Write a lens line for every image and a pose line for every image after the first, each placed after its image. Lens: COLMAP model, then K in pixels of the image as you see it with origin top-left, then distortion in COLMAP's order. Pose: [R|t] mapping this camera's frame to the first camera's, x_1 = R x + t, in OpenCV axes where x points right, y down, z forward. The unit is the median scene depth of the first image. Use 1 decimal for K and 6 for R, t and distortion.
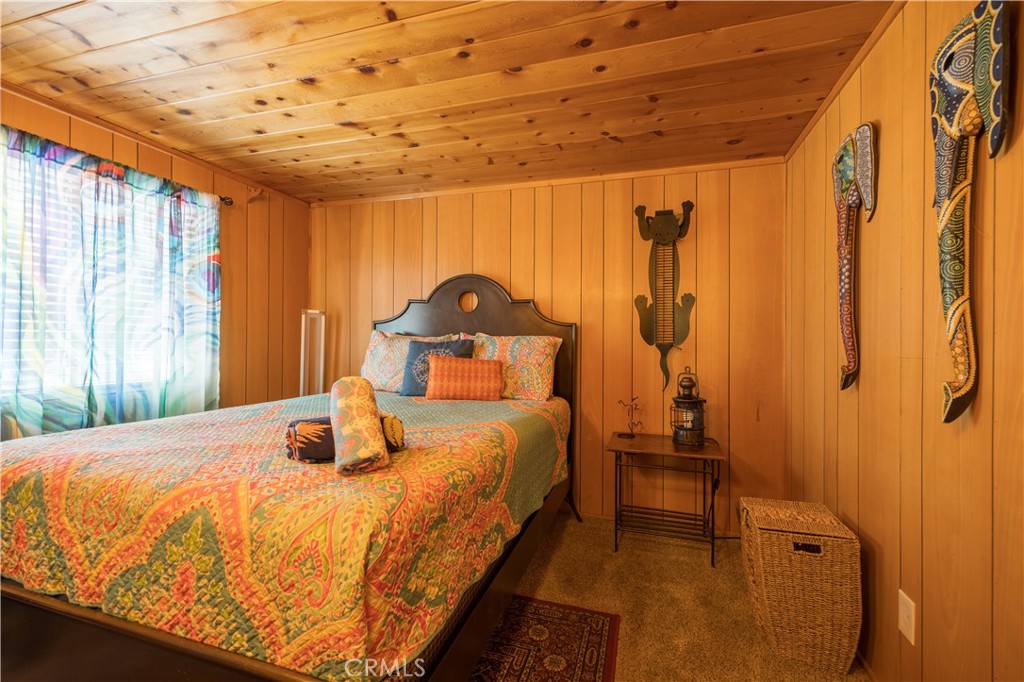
lens RADIAL K [[405.7, 0, 512.0], [0, 405.7, 341.0], [0, 0, 1]] dist [0.000121, 0.000072]
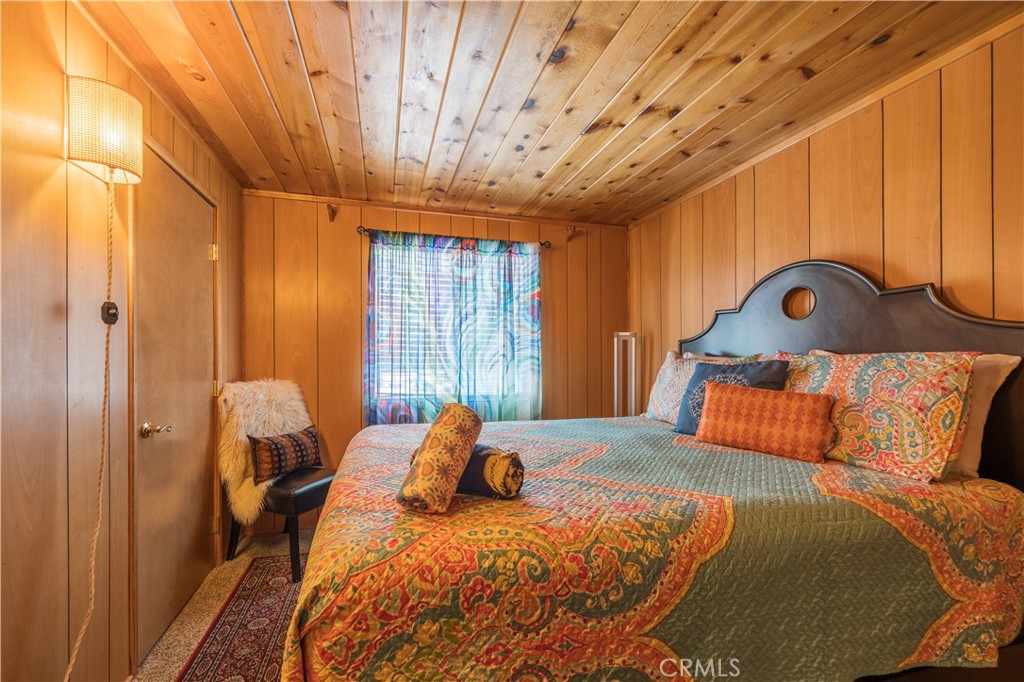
lens RADIAL K [[393.4, 0, 512.0], [0, 393.4, 361.5], [0, 0, 1]] dist [0.002082, 0.000084]
pose [[0.552924, -0.007331, -0.833200, 0.208220], [0.003443, 0.999973, -0.006514, 0.000535], [0.833225, 0.000733, 0.552934, 0.311825]]
